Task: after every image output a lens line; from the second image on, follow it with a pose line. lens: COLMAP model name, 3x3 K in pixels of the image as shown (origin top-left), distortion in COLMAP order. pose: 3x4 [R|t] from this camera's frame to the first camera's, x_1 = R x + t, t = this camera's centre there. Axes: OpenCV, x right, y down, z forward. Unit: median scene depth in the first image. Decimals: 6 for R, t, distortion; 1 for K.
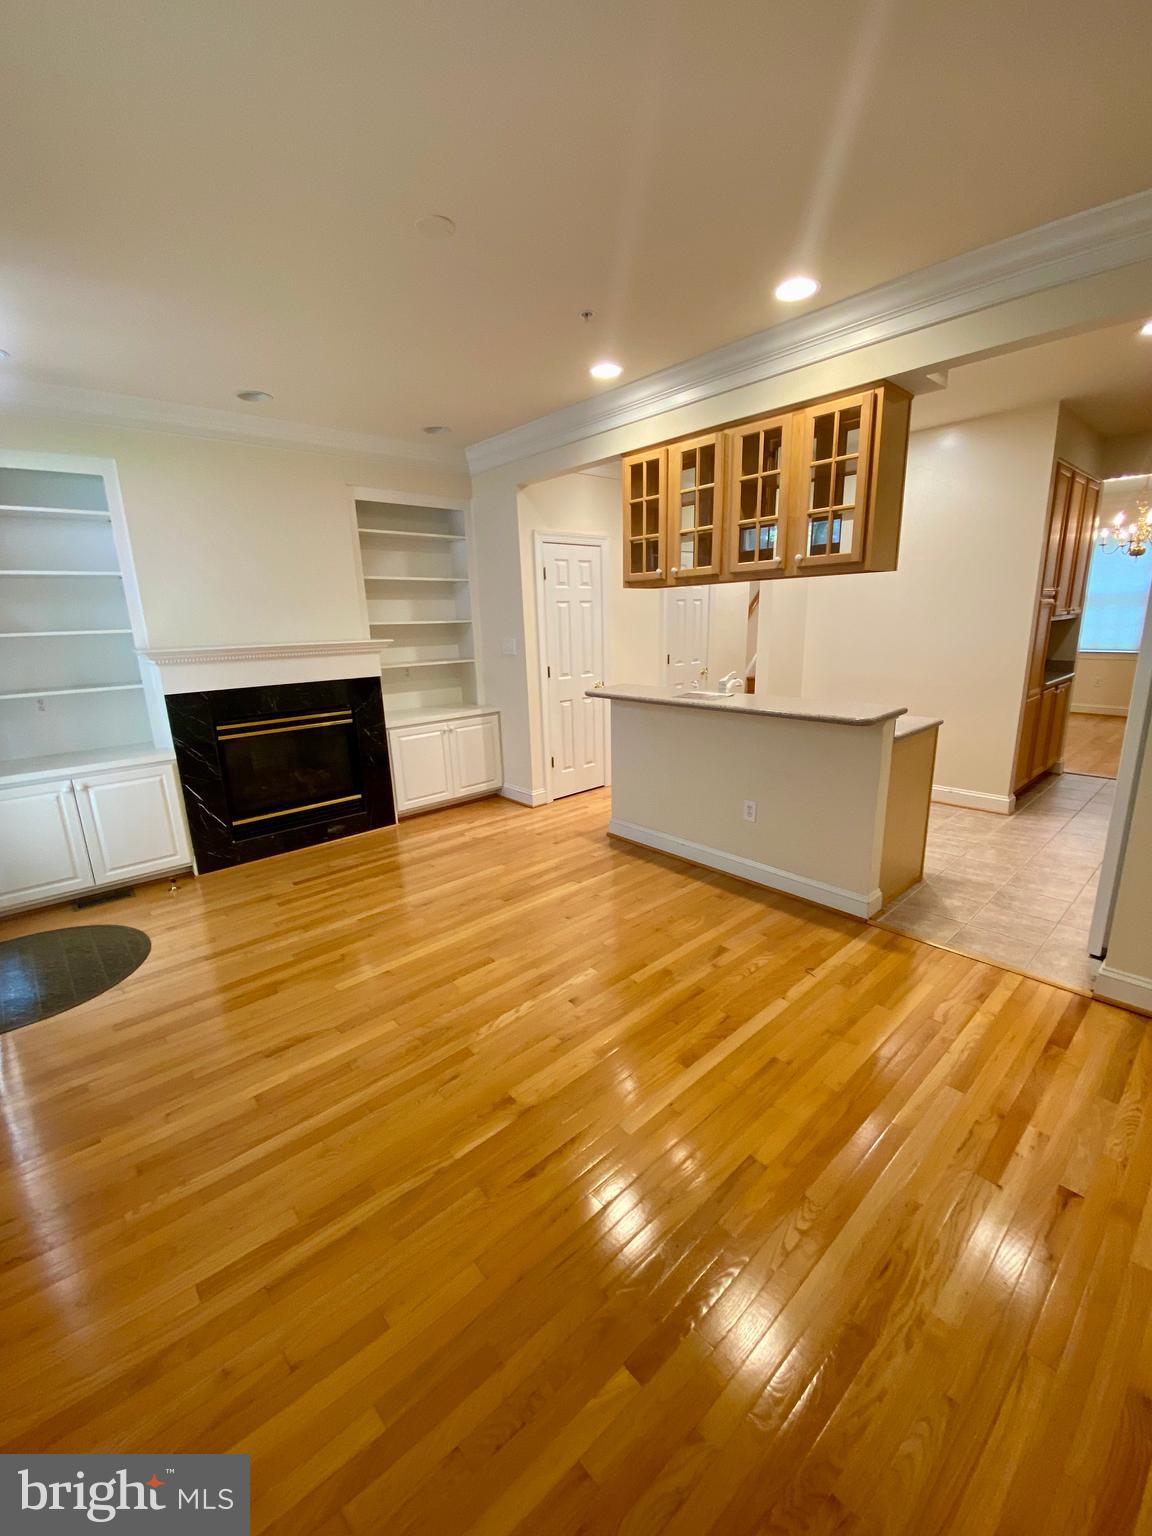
lens RADIAL K [[625.3, 0, 574.4], [0, 625.3, 765.8], [0, 0, 1]] dist [0.000840, -0.001348]
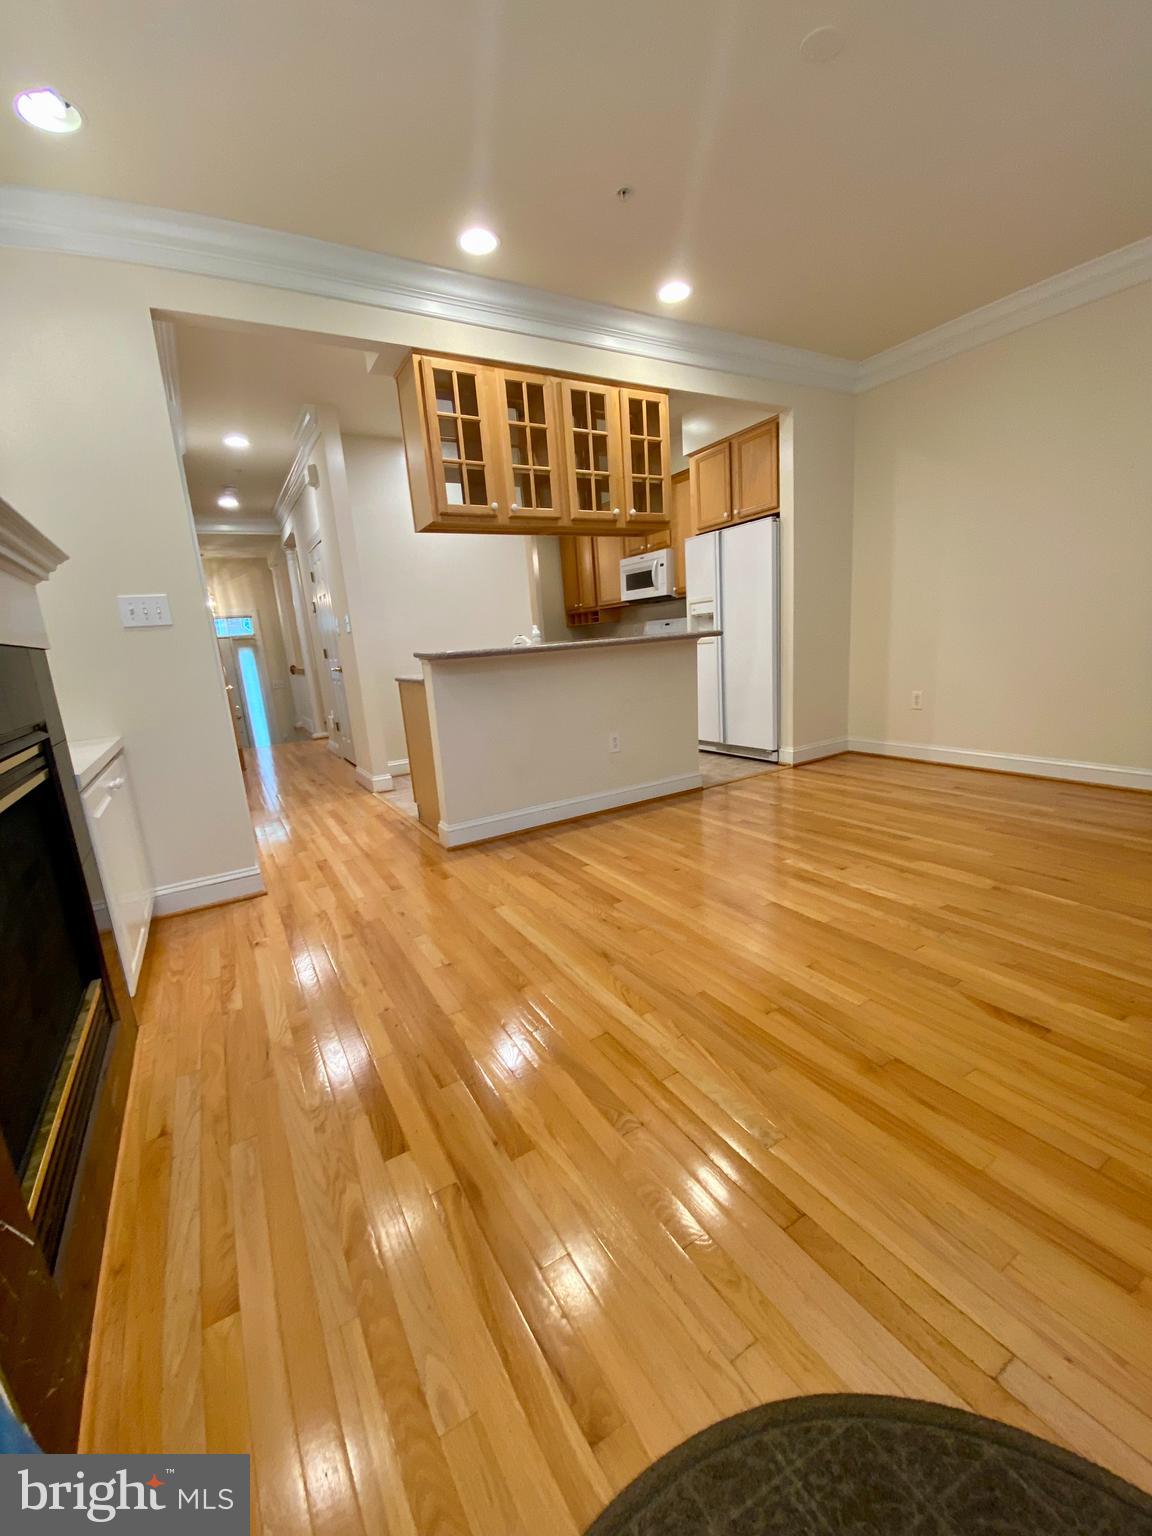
lens RADIAL K [[625.3, 0, 574.0], [0, 625.3, 772.6], [0, 0, 1]] dist [0.000840, -0.001348]
pose [[0.196443, -0.200105, 0.959879, -0.868945], [0.299496, 0.944414, 0.135588, -0.051755], [-0.933655, 0.260844, 0.245454, 0.887602]]
